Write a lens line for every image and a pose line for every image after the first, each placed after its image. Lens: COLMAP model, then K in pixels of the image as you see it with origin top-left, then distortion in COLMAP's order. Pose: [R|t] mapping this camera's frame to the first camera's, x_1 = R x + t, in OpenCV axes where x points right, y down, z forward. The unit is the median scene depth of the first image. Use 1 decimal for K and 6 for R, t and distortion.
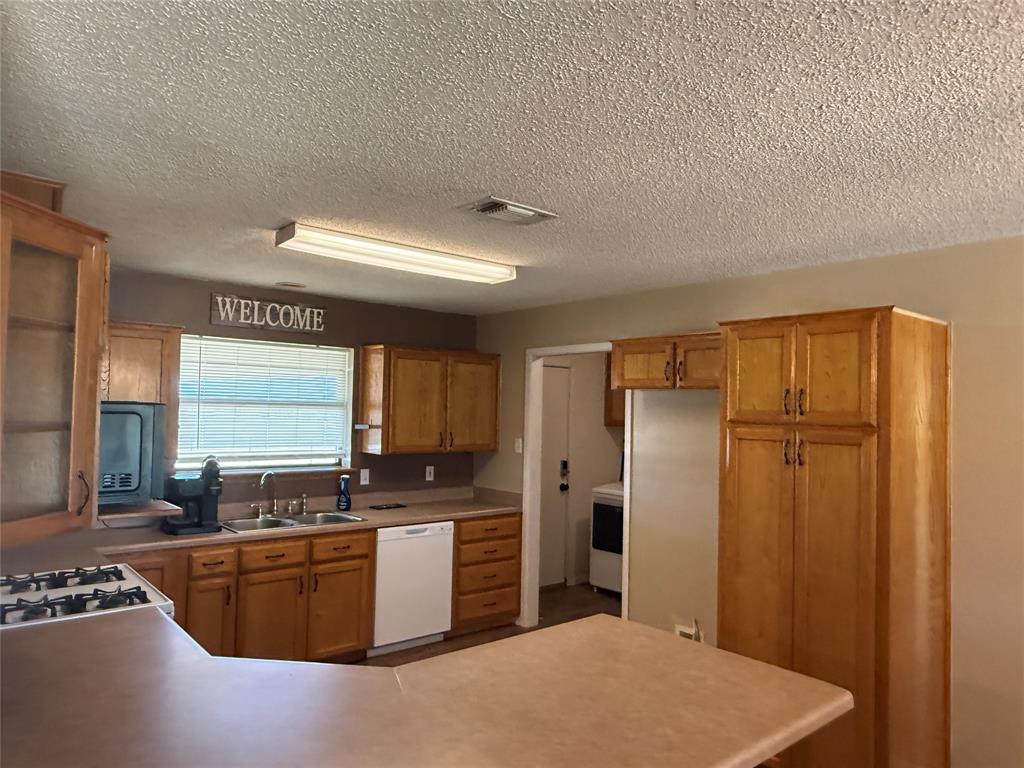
lens RADIAL K [[691.4, 0, 513.3], [0, 691.4, 384.4], [0, 0, 1]] dist [0.005819, -0.000032]
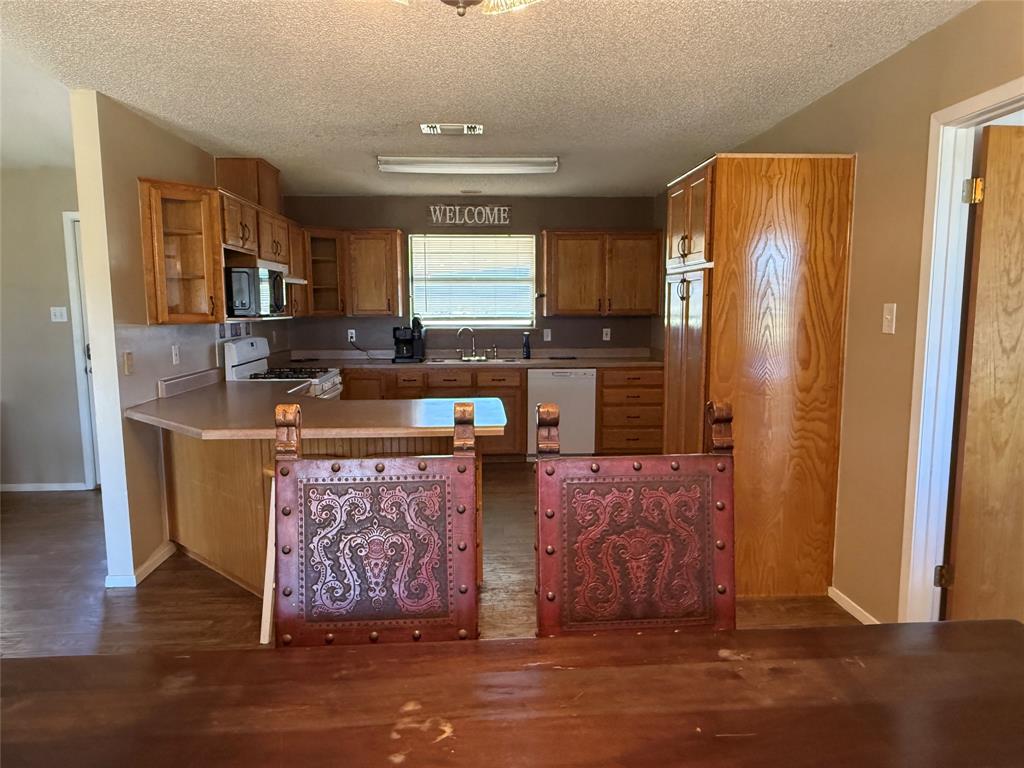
lens RADIAL K [[691.4, 0, 509.0], [0, 691.4, 386.5], [0, 0, 1]] dist [0.005819, -0.000032]
pose [[0.789090, 0.050246, -0.612219, 0.559604], [0.043216, 0.989639, 0.136922, 0.051210], [0.612755, -0.134501, 0.778743, -0.075557]]
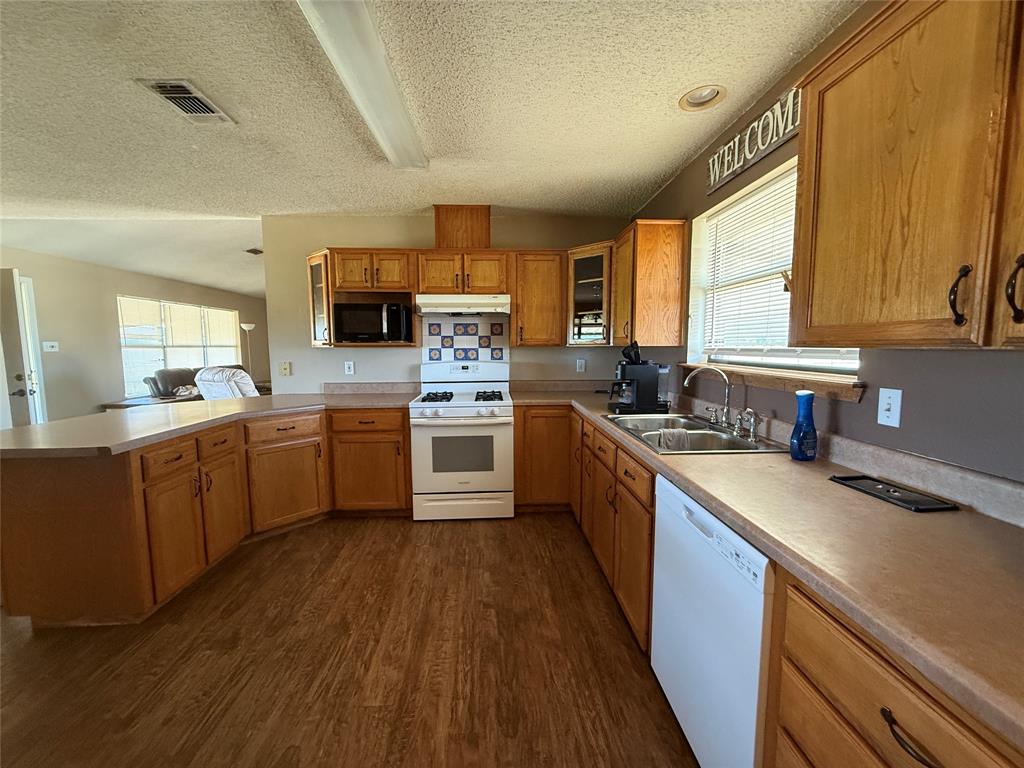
lens RADIAL K [[410.1, 0, 516.1], [0, 410.1, 381.3], [0, 0, 1]] dist [-0.000726, -0.000106]
pose [[-0.609991, 0.051927, -0.790705, 0.122716], [0.021296, 0.998564, 0.049149, 0.107078], [0.792122, 0.013141, -0.610221, 1.025922]]
